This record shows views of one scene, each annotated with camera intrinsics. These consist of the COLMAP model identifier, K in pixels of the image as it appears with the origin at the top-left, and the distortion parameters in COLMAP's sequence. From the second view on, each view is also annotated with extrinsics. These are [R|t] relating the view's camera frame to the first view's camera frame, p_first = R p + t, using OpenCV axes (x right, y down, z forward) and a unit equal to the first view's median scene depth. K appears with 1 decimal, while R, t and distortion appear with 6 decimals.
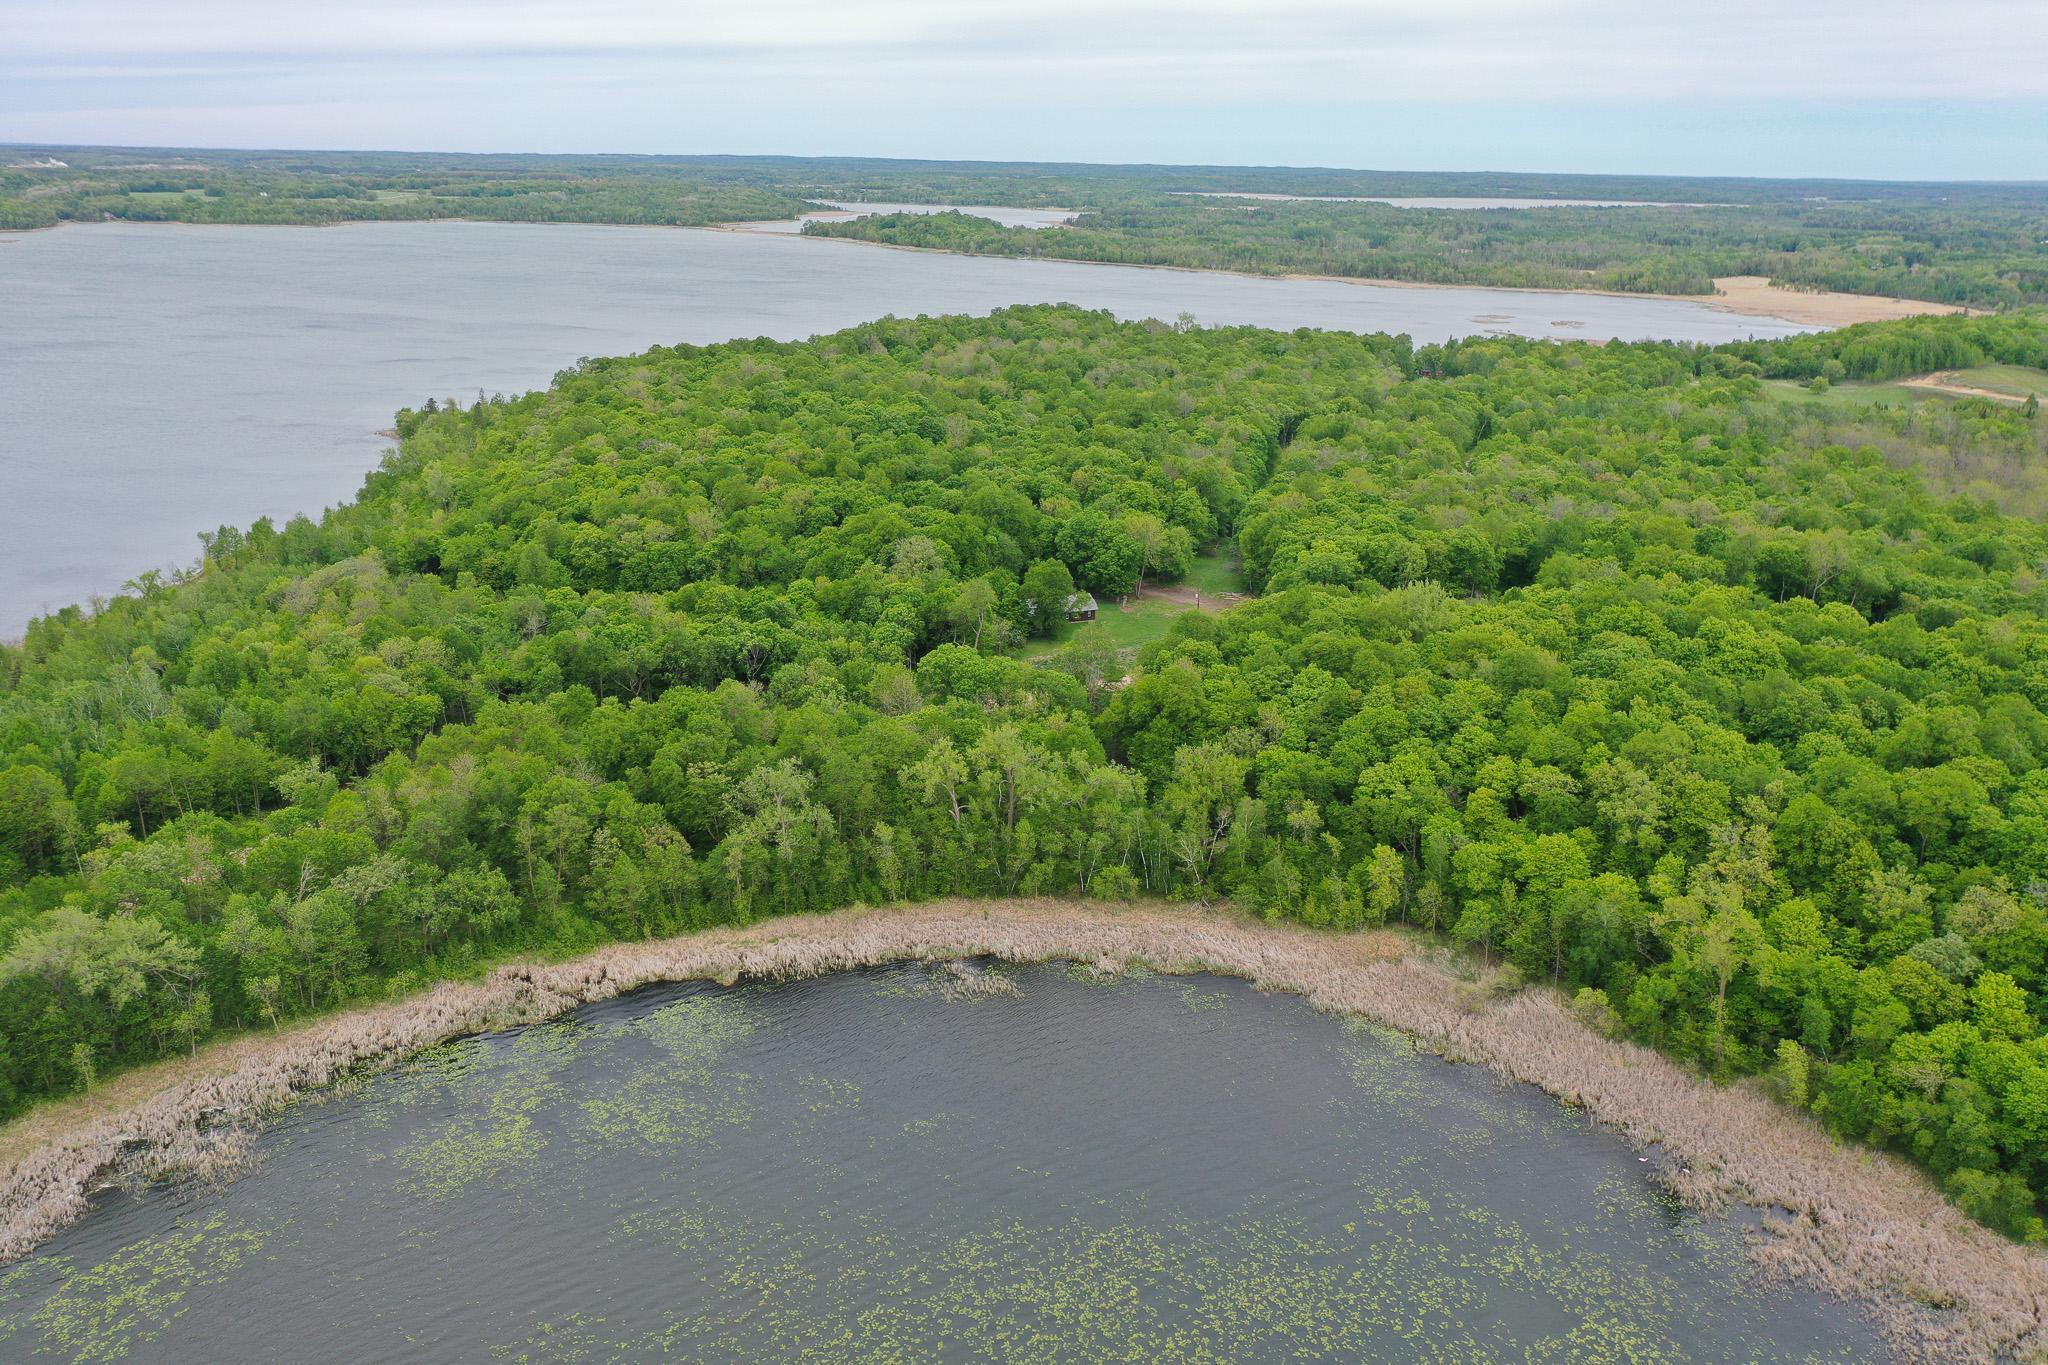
lens RADIAL K [[1620.7, 0, 1024.0], [0, 1620.7, 682.5], [0, 0, 1]] dist [0.002896, 0.007309]
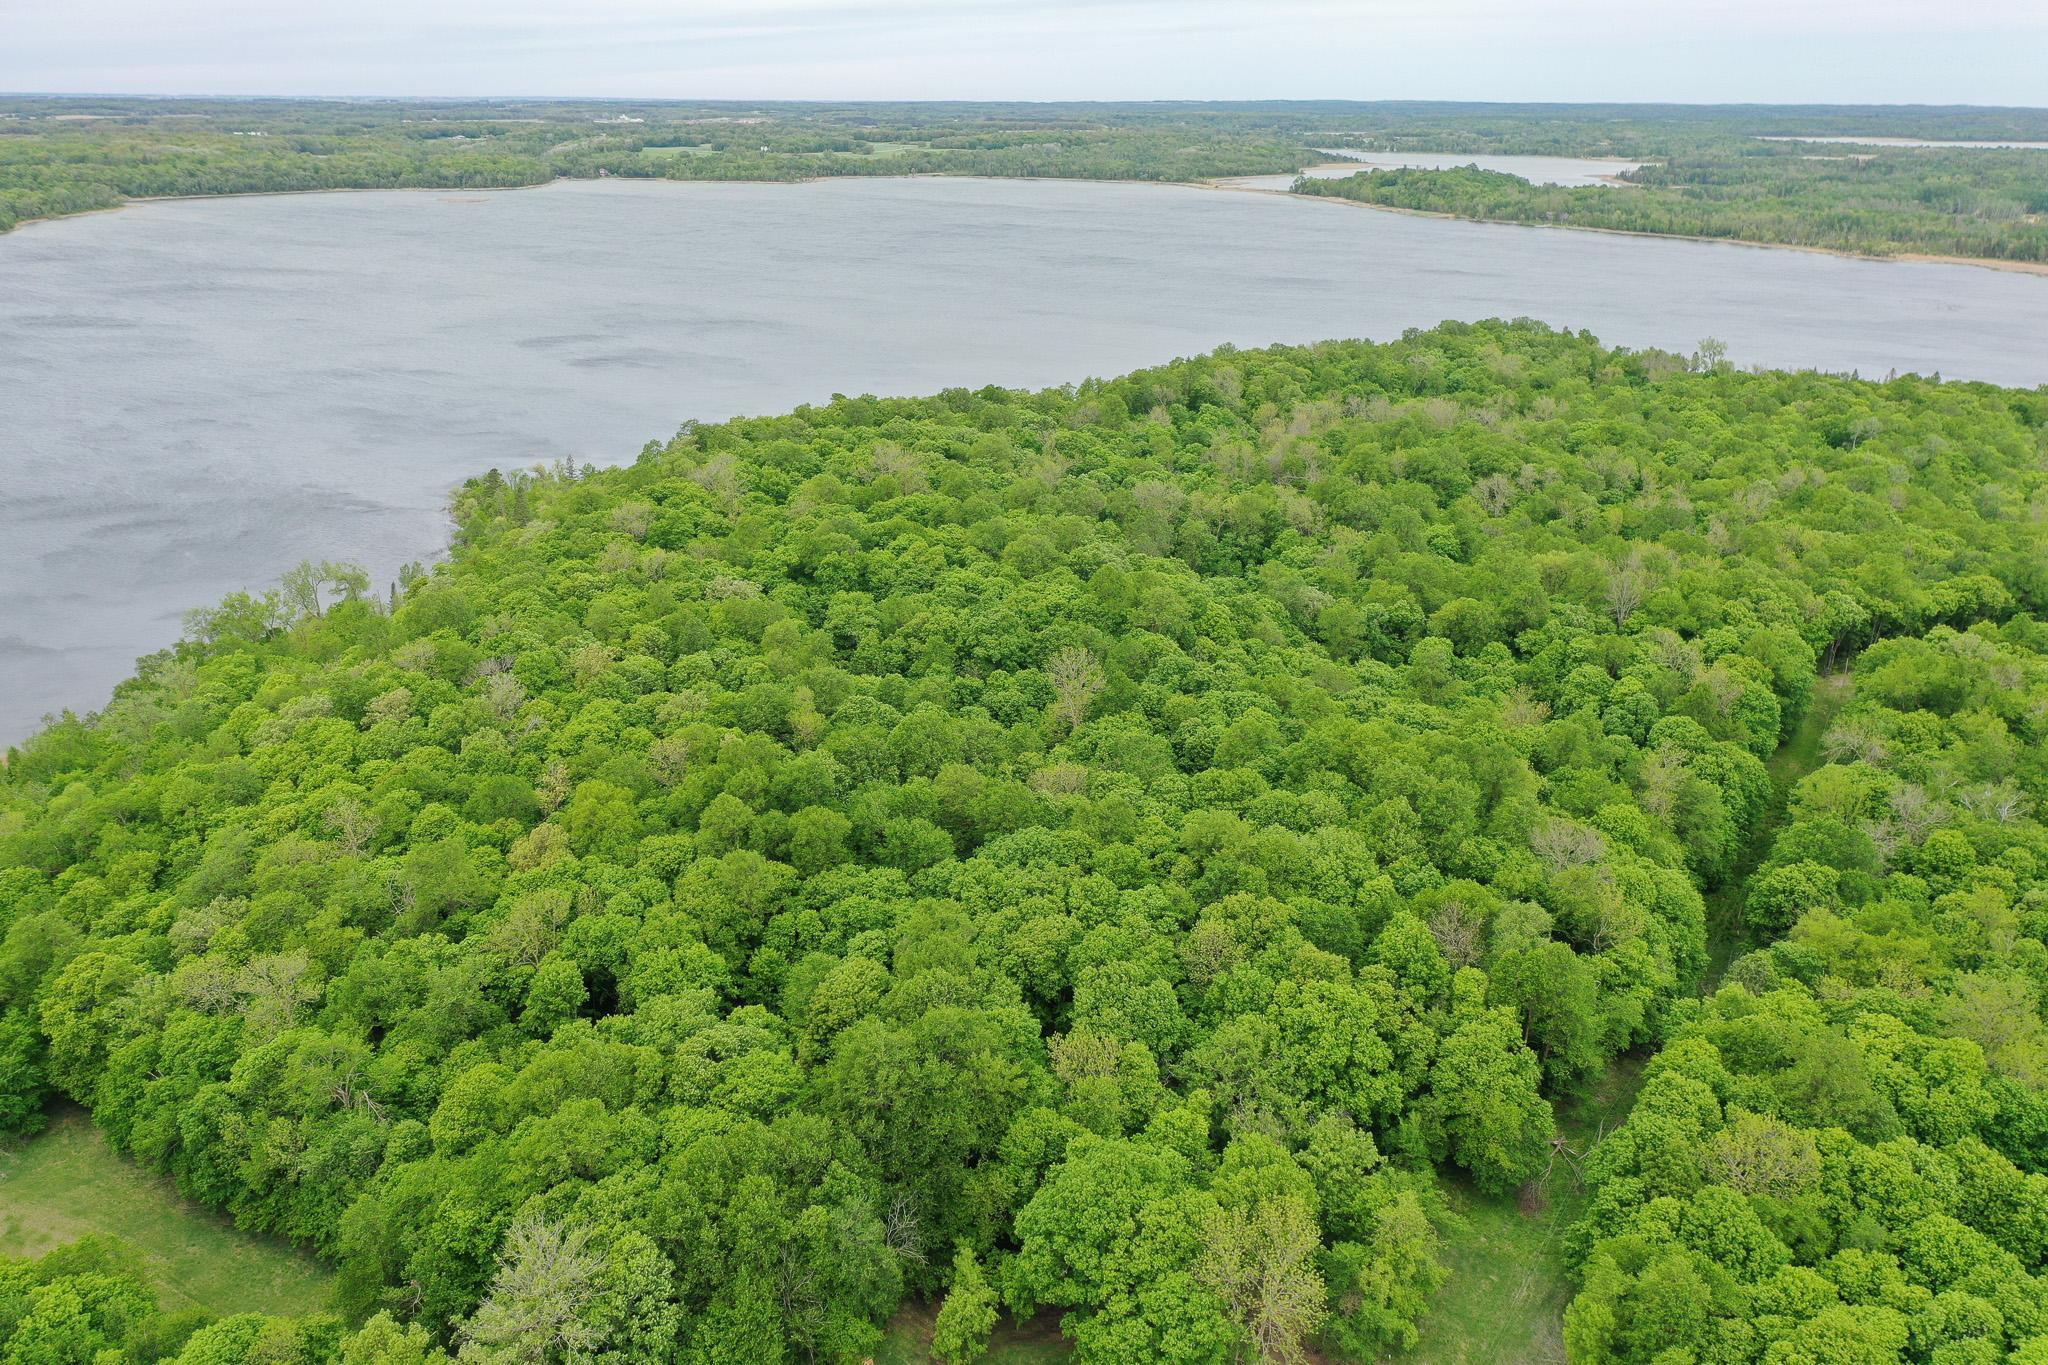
lens RADIAL K [[1620.7, 0, 1024.0], [0, 1620.7, 682.5], [0, 0, 1]] dist [0.002896, 0.007309]
pose [[0.947063, 0.096868, -0.306084, 0.143807], [-0.087443, 0.995180, 0.044388, -0.270845], [0.308909, -0.015273, 0.950969, 0.811976]]
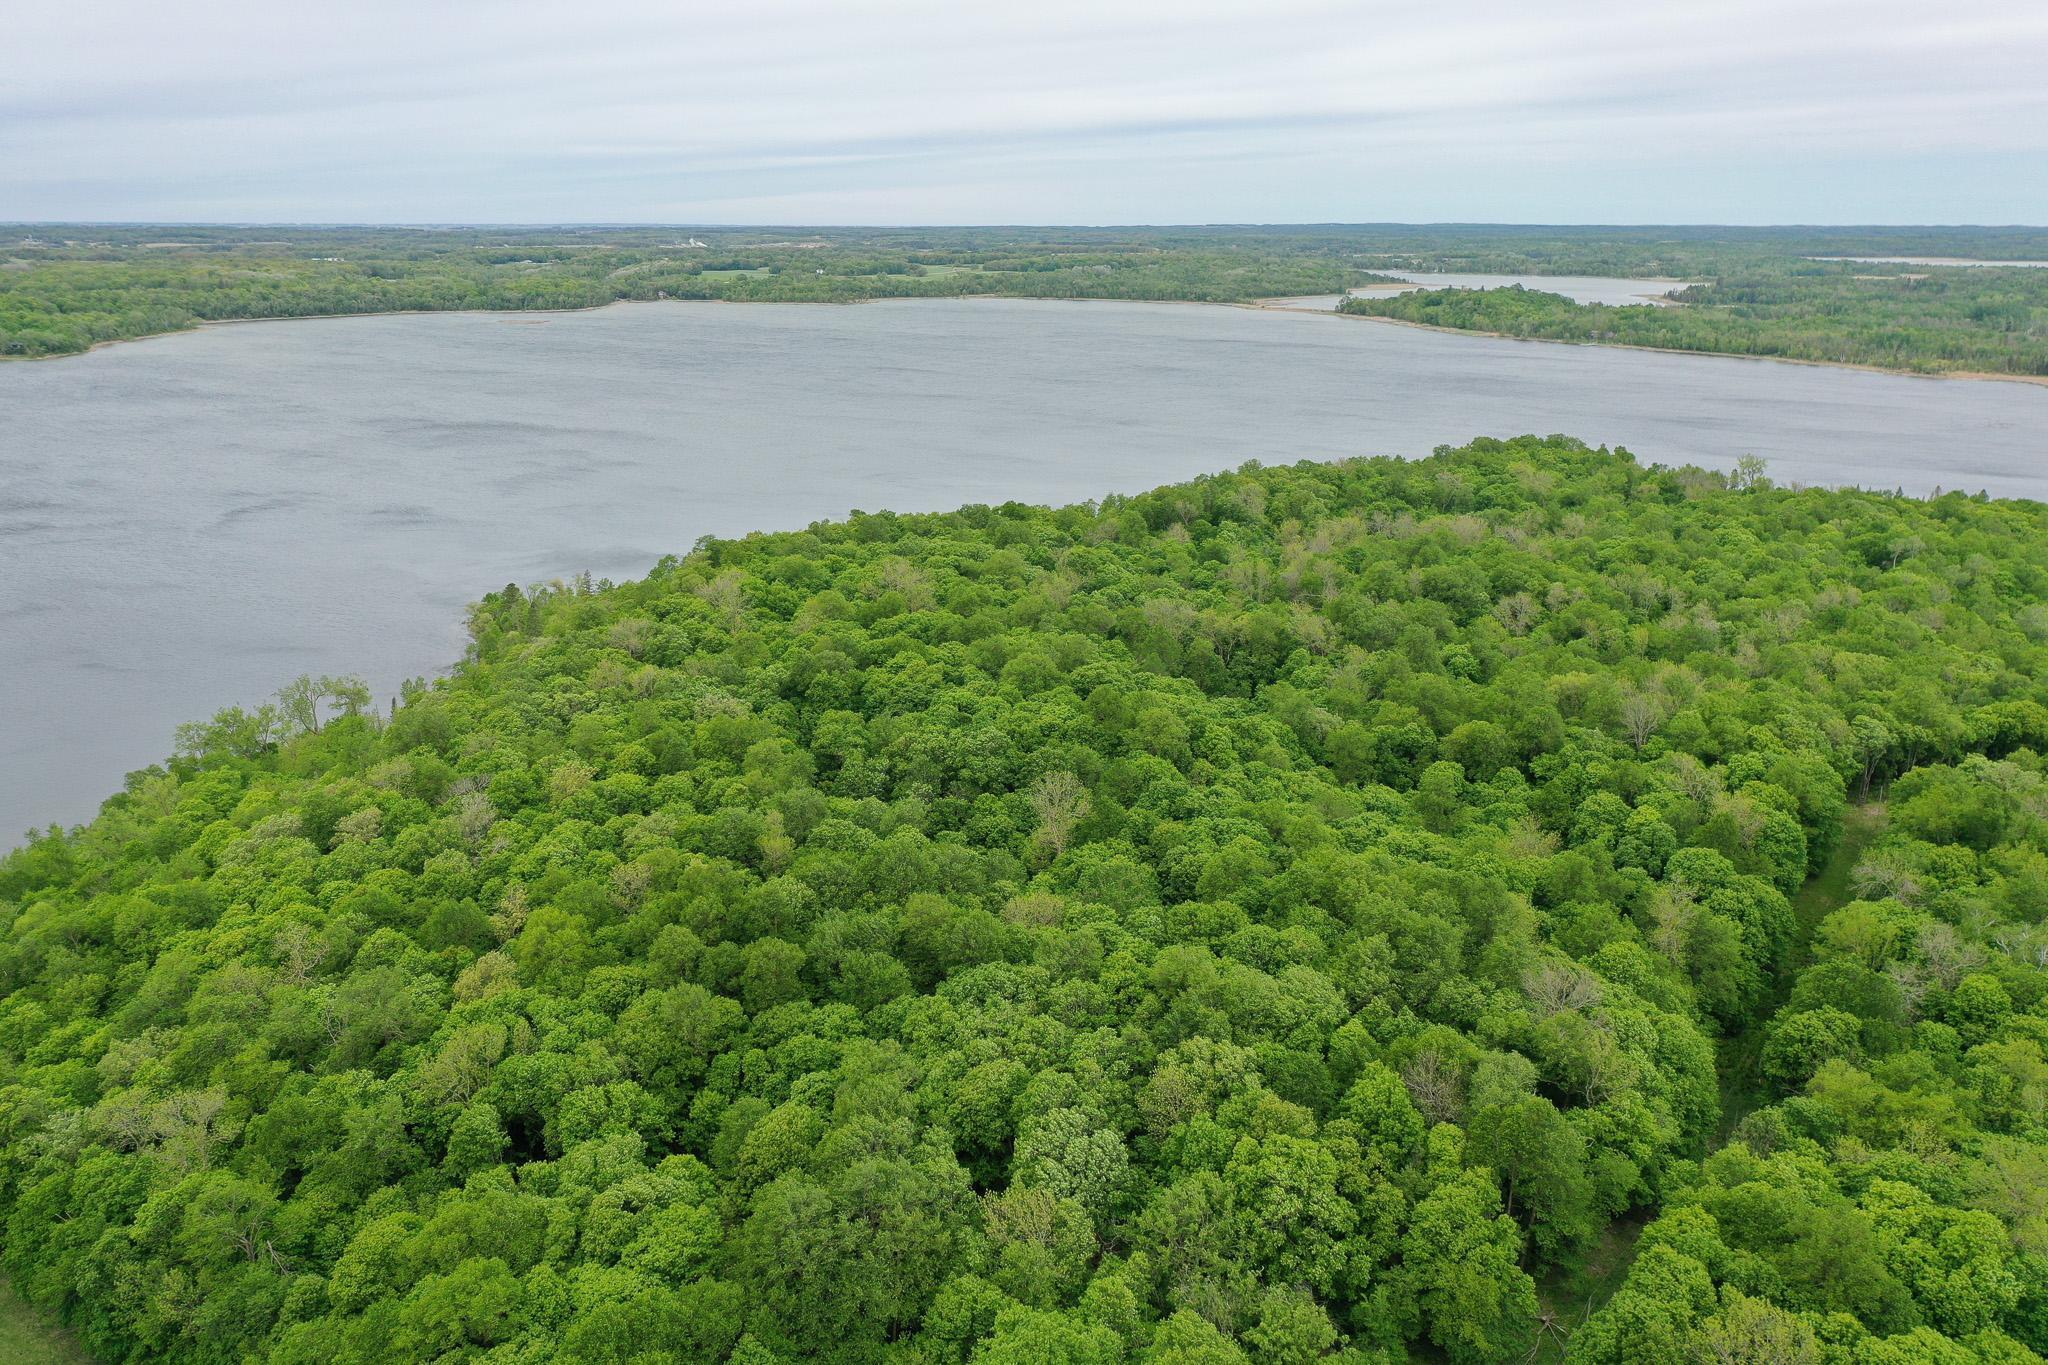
lens RADIAL K [[1620.7, 0, 1024.0], [0, 1620.7, 682.5], [0, 0, 1]] dist [0.002896, 0.007309]
pose [[0.935623, 0.080398, -0.343723, 0.166752], [-0.093612, 0.995366, -0.021995, -0.277857], [0.340362, 0.052755, 0.938814, 0.845414]]
